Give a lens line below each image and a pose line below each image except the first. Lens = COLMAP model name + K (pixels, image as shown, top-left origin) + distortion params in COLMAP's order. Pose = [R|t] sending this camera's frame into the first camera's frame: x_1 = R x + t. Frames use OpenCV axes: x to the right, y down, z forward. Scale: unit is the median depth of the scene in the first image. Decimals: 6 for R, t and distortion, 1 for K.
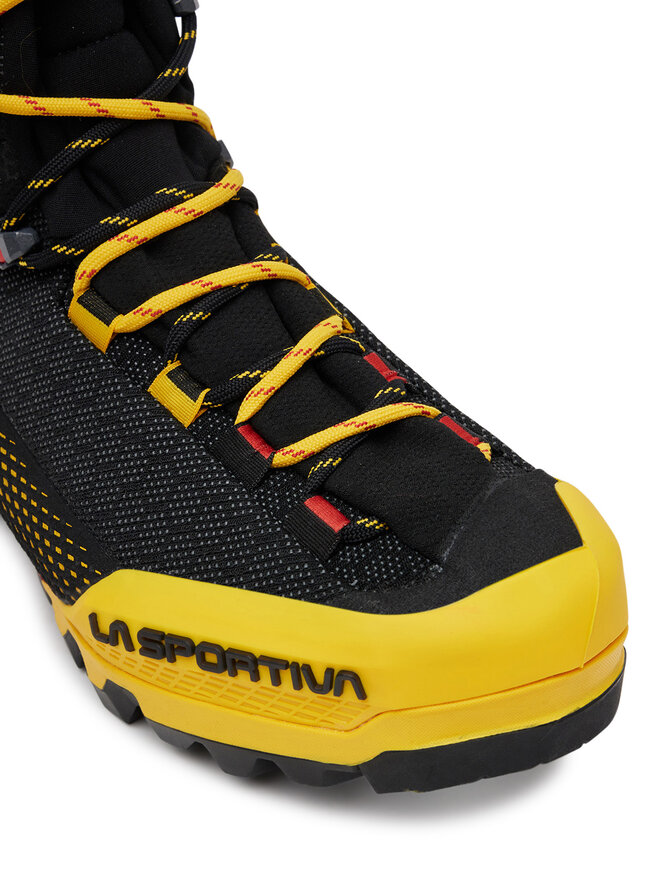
lens RADIAL K [[1798.8, 0, 327.0], [0, 1798.8, 444.7], [0, 0, 1]] dist [0.103940, 0.000000]
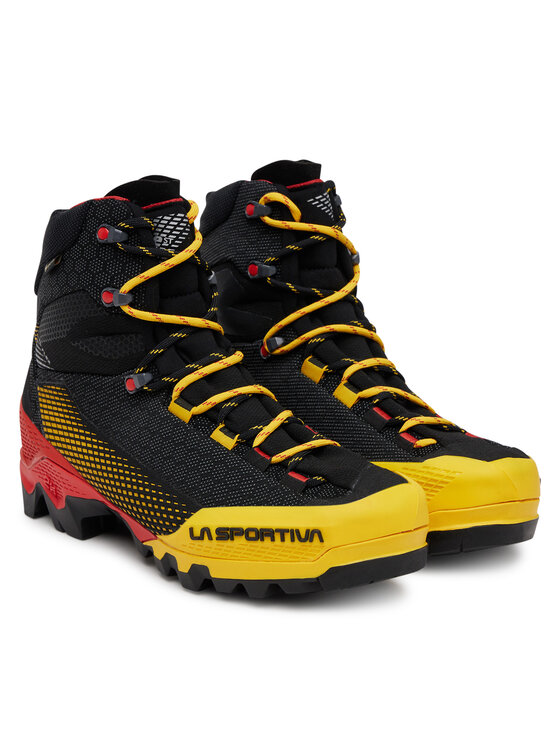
lens RADIAL K [[1822.9, 0, 279.5], [0, 1822.9, 368.9], [0, 0, 1]] dist [0.137378, 0.000000]
pose [[0.988581, 0.026885, 0.148272, -0.360599], [0.018411, 0.955035, -0.295920, 0.574309], [-0.149560, 0.295270, 0.943635, -1.202296]]
